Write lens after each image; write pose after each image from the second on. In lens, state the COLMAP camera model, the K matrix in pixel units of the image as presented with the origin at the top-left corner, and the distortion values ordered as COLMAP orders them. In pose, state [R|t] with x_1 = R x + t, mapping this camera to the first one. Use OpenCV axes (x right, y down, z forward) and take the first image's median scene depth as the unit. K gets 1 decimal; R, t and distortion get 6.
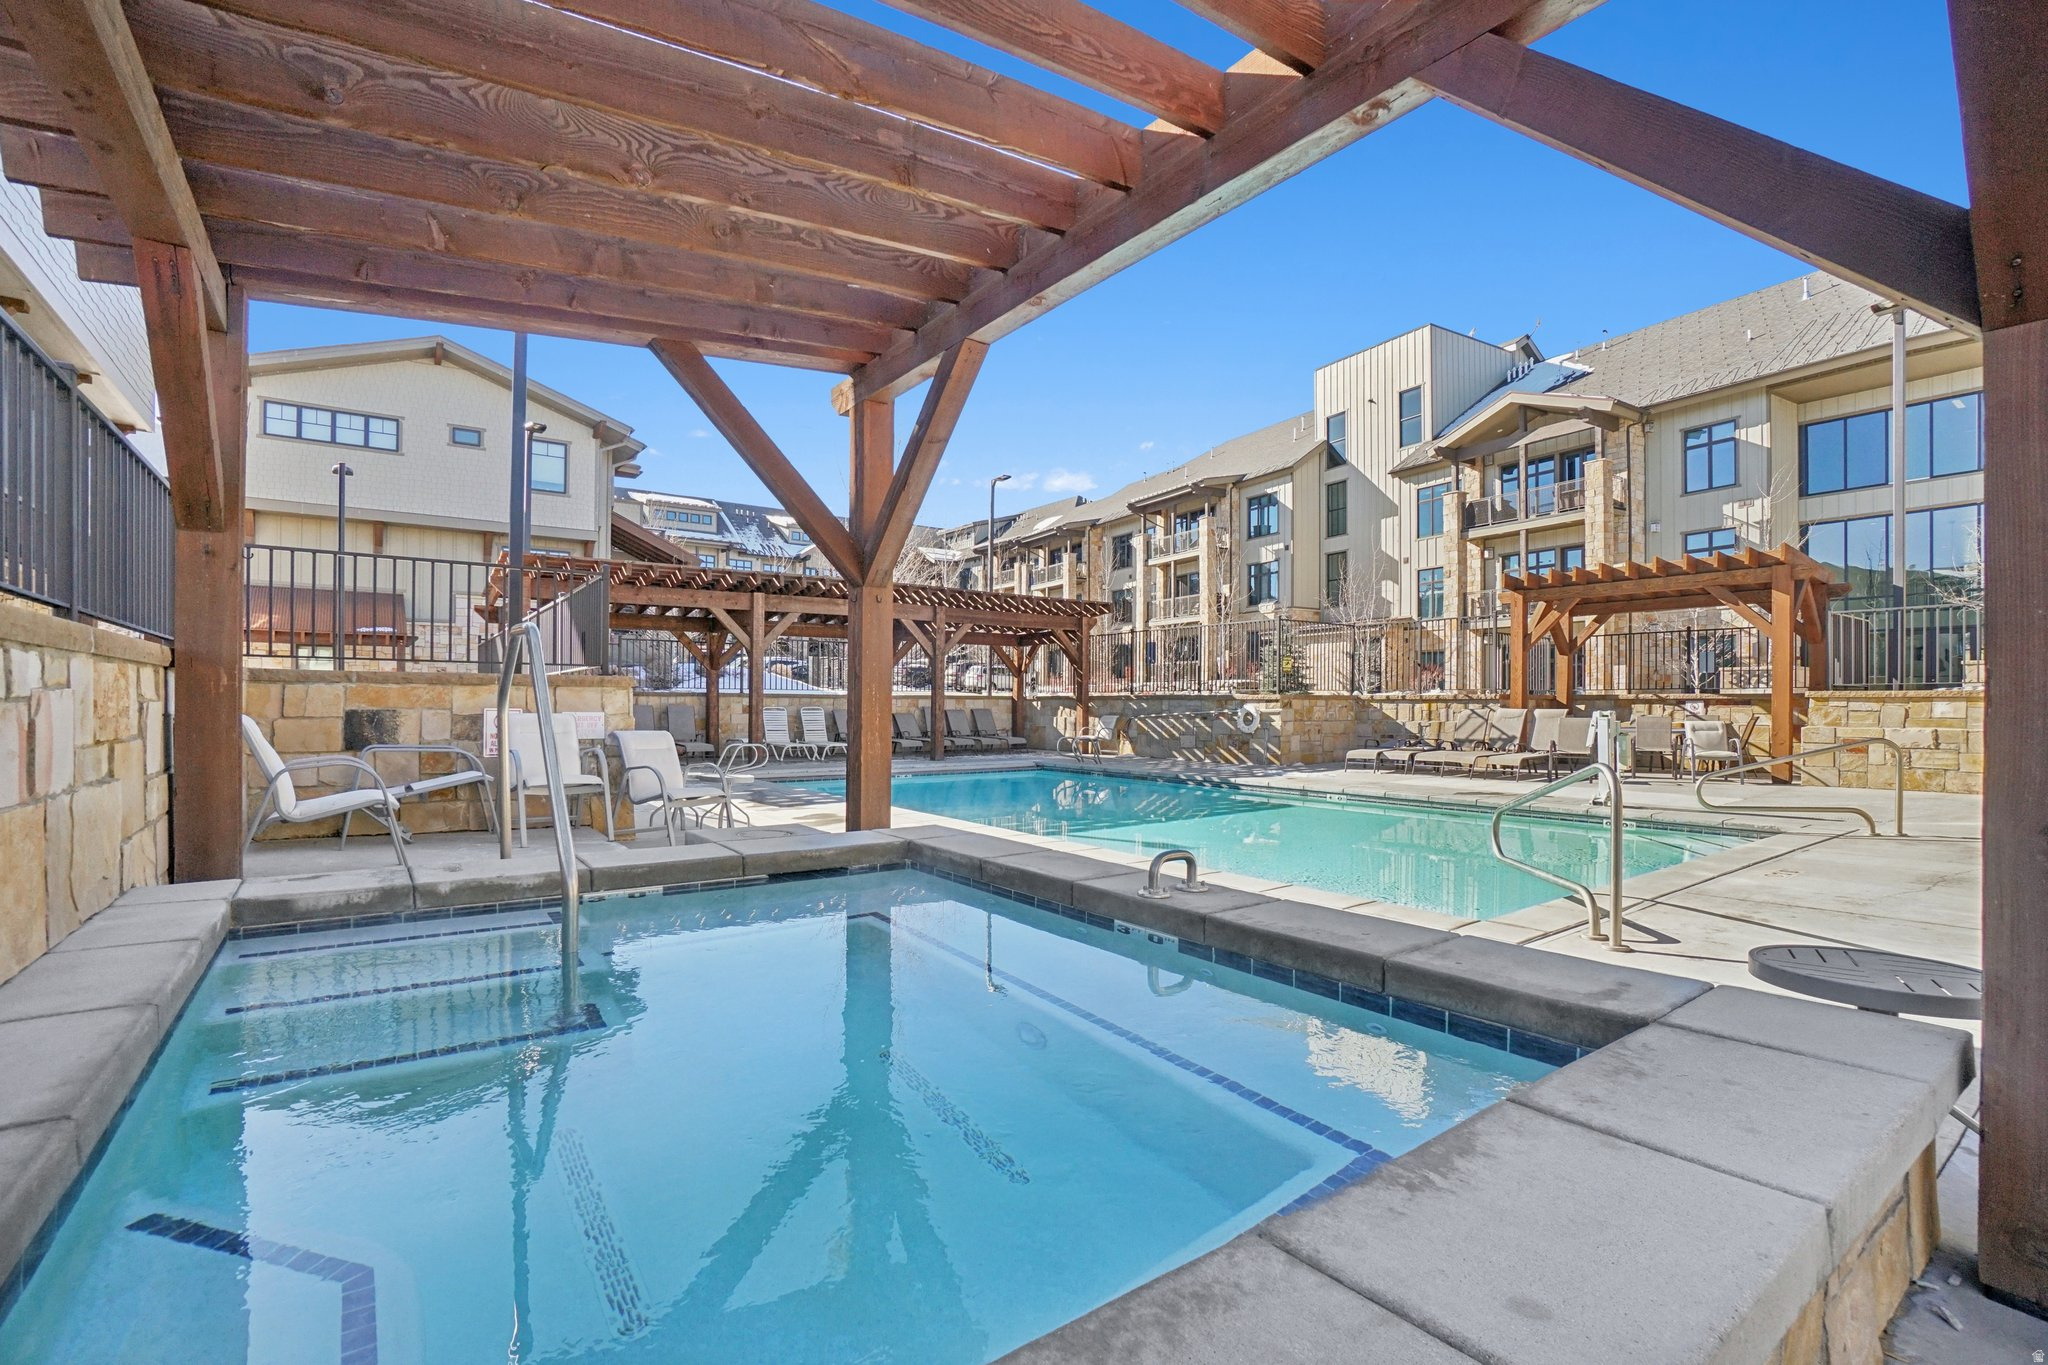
lens RADIAL K [[919.2, 0, 1031.1], [0, 919.2, 715.0], [0, 0, 1]] dist [-0.046664, 0.021508]
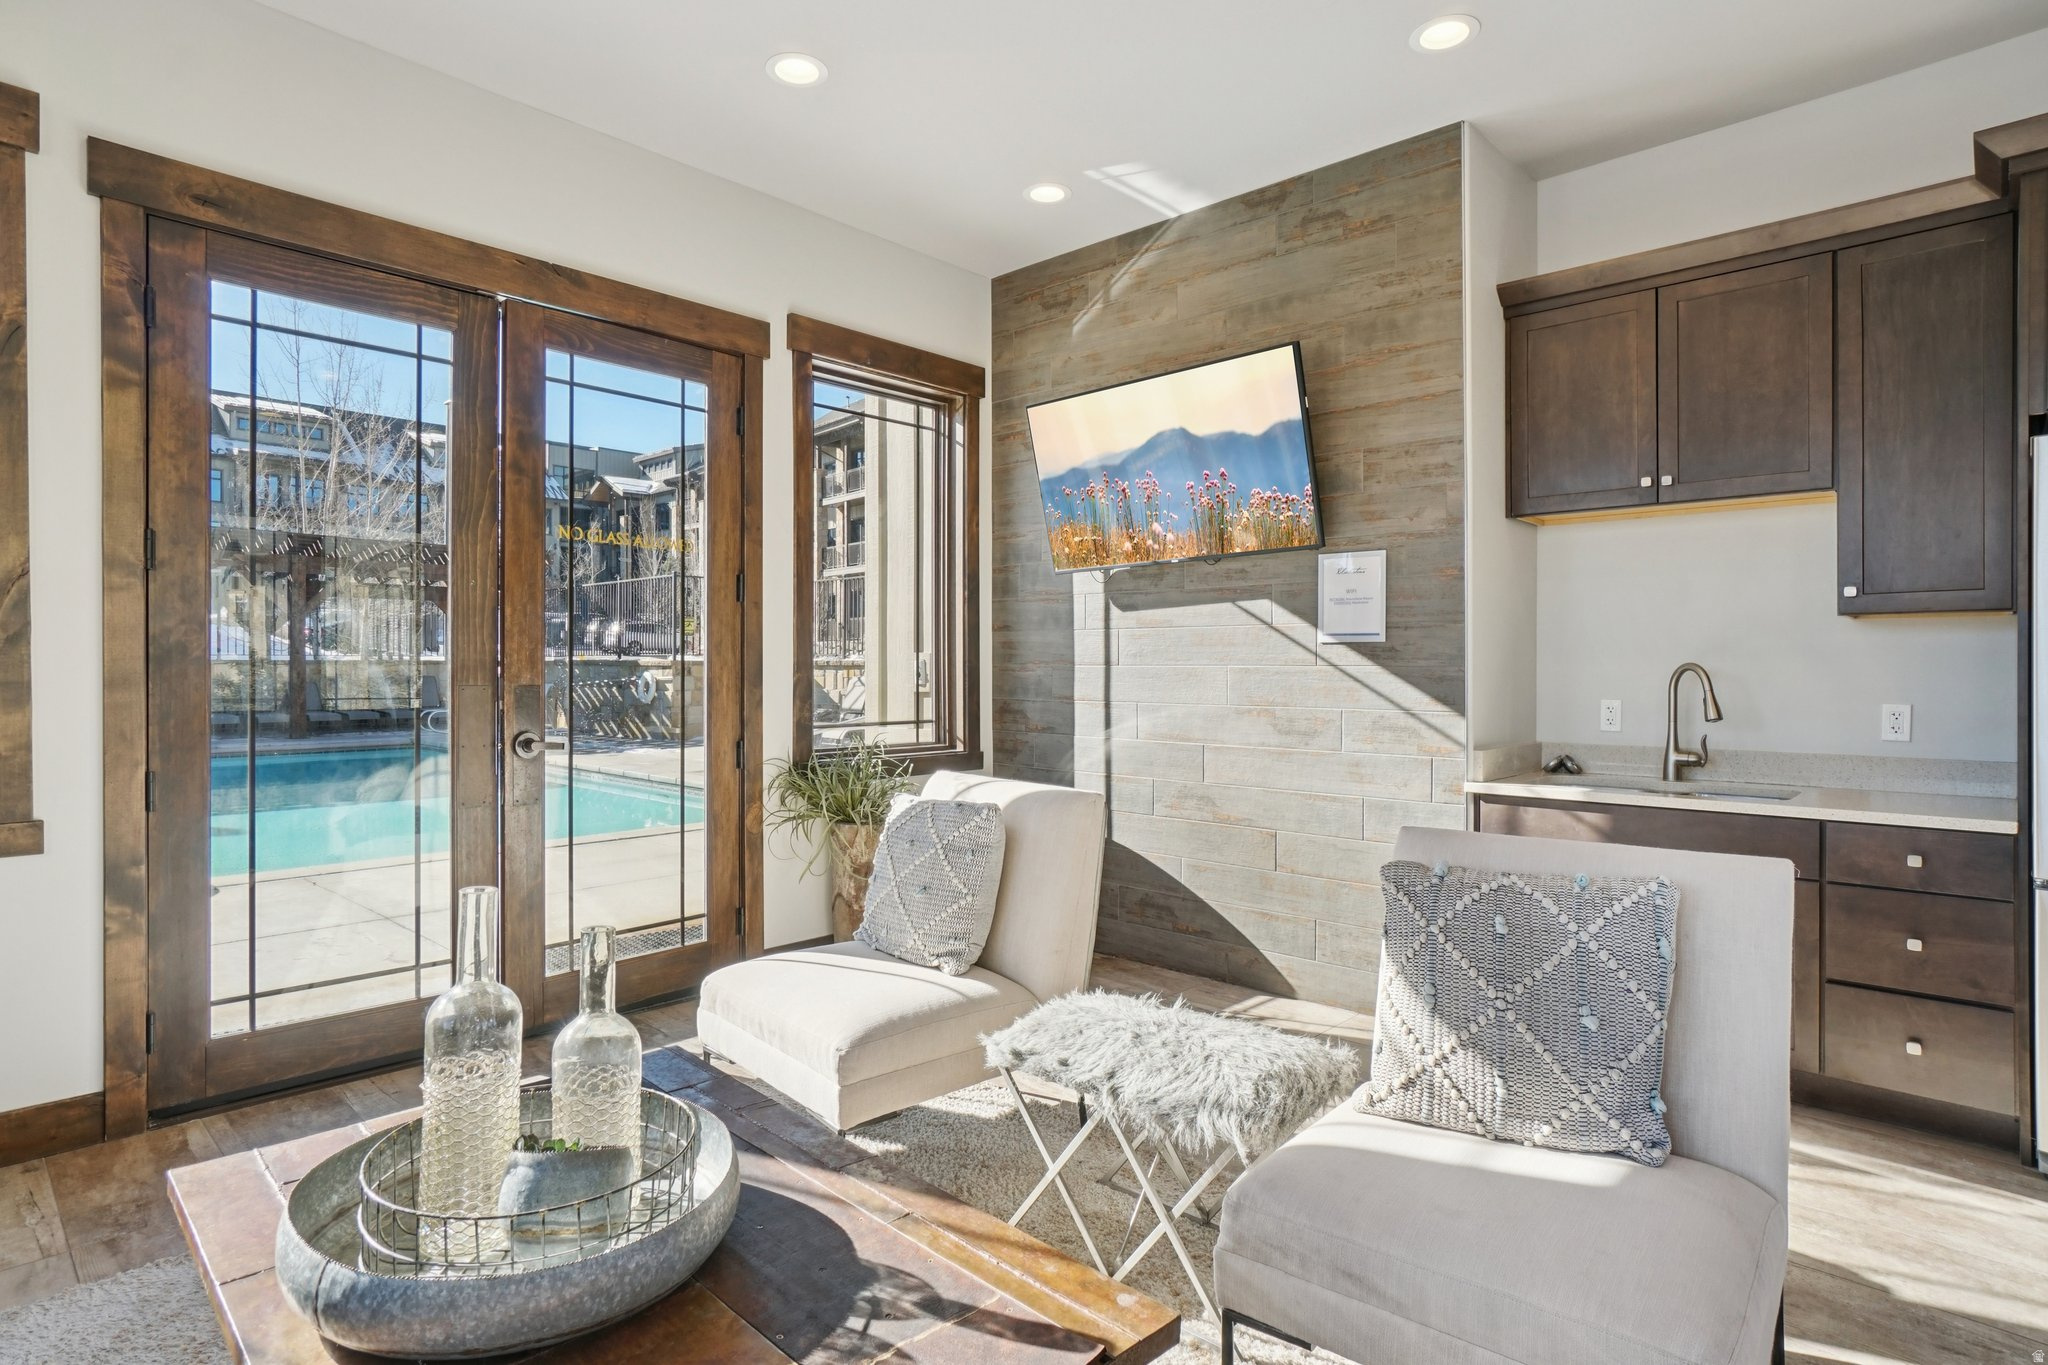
lens RADIAL K [[1086.0, 0, 1018.2], [0, 1086.0, 667.6], [0, 0, 1]] dist [-0.003393, -0.000522]
pose [[0.987057, -0.002985, 0.160341, 0.247032], [0.004327, 0.999958, -0.008021, -0.003087], [-0.160311, 0.008611, 0.987029, -0.062174]]
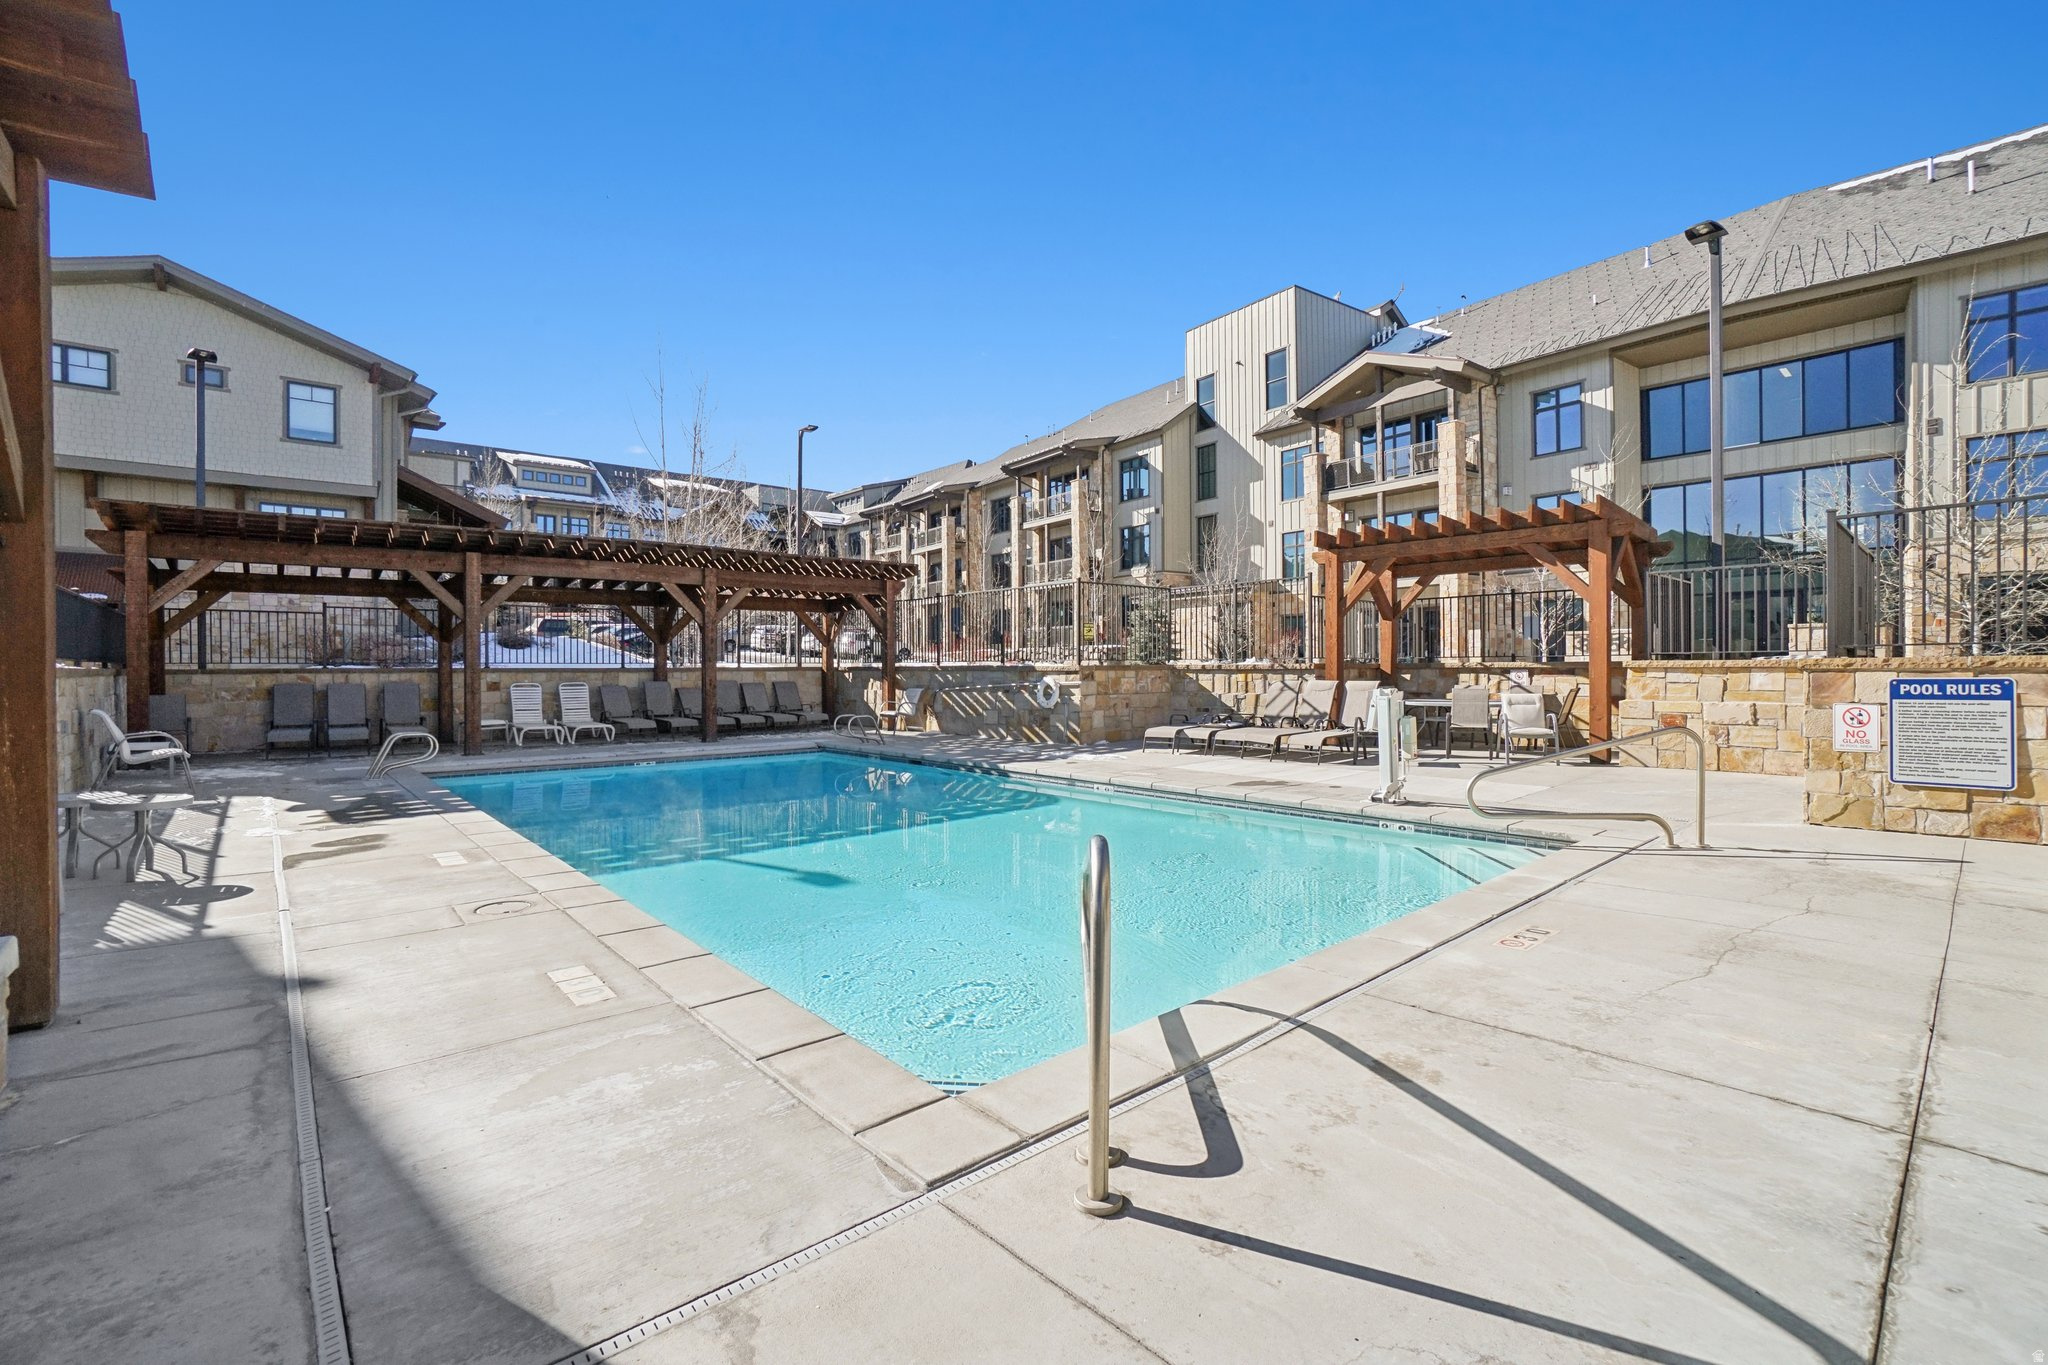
lens RADIAL K [[897.6, 0, 1024.0], [0, 897.6, 682.5], [0, 0, 1]] dist [-0.045695, 0.020782]
pose [[0.996544, -0.009484, 0.082525, 0.081521], [0.009081, 0.999945, 0.005256, -0.006150], [-0.082570, -0.004488, 0.996575, 0.072154]]
